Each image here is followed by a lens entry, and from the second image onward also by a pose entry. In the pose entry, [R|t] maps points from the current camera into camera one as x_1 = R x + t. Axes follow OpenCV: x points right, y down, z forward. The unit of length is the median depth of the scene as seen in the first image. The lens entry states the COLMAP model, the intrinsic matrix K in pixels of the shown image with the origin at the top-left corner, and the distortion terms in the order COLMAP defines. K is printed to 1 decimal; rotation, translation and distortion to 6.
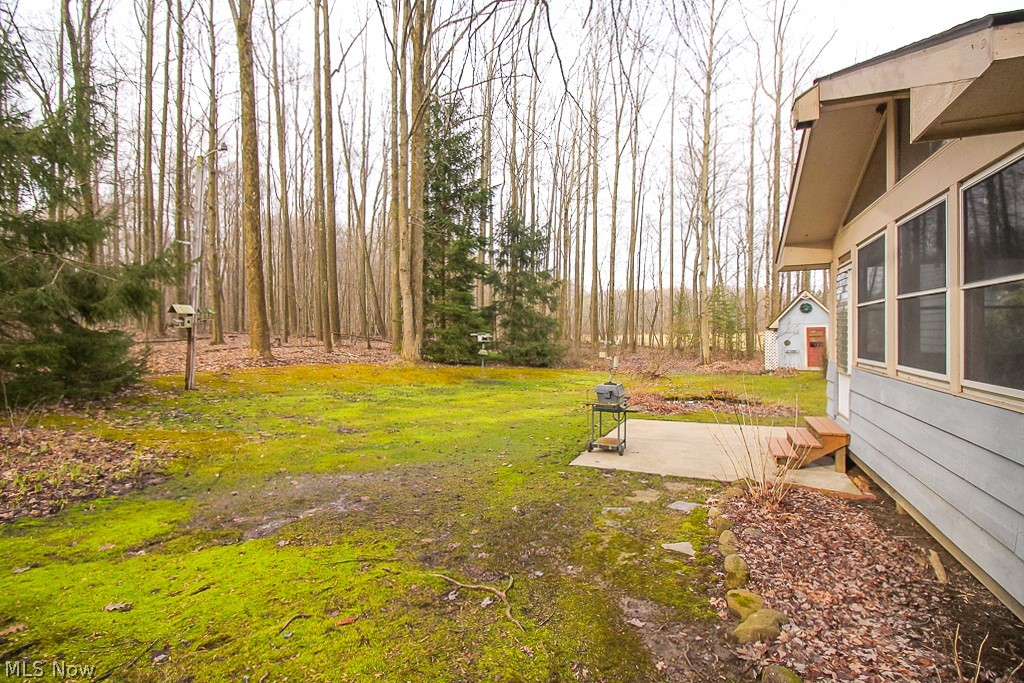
lens RADIAL K [[474.3, 0, 512.1], [0, 474.3, 335.0], [0, 0, 1]] dist [-0.006200, -0.000965]
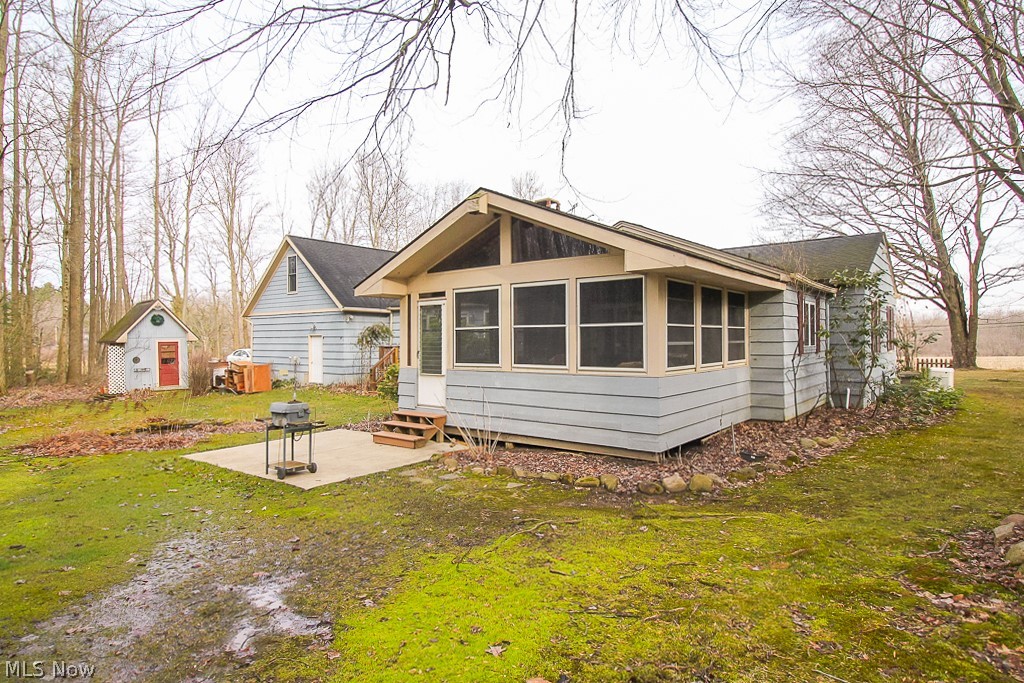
lens RADIAL K [[573.7, 0, 511.5], [0, 573.7, 340.0], [0, 0, 1]] dist [0.004295, 0.000208]
pose [[0.257513, 0.002747, 0.966271, -1.190179], [0.013807, 0.999883, -0.006522, -0.014505], [-0.966176, 0.015021, 0.257445, 0.414915]]
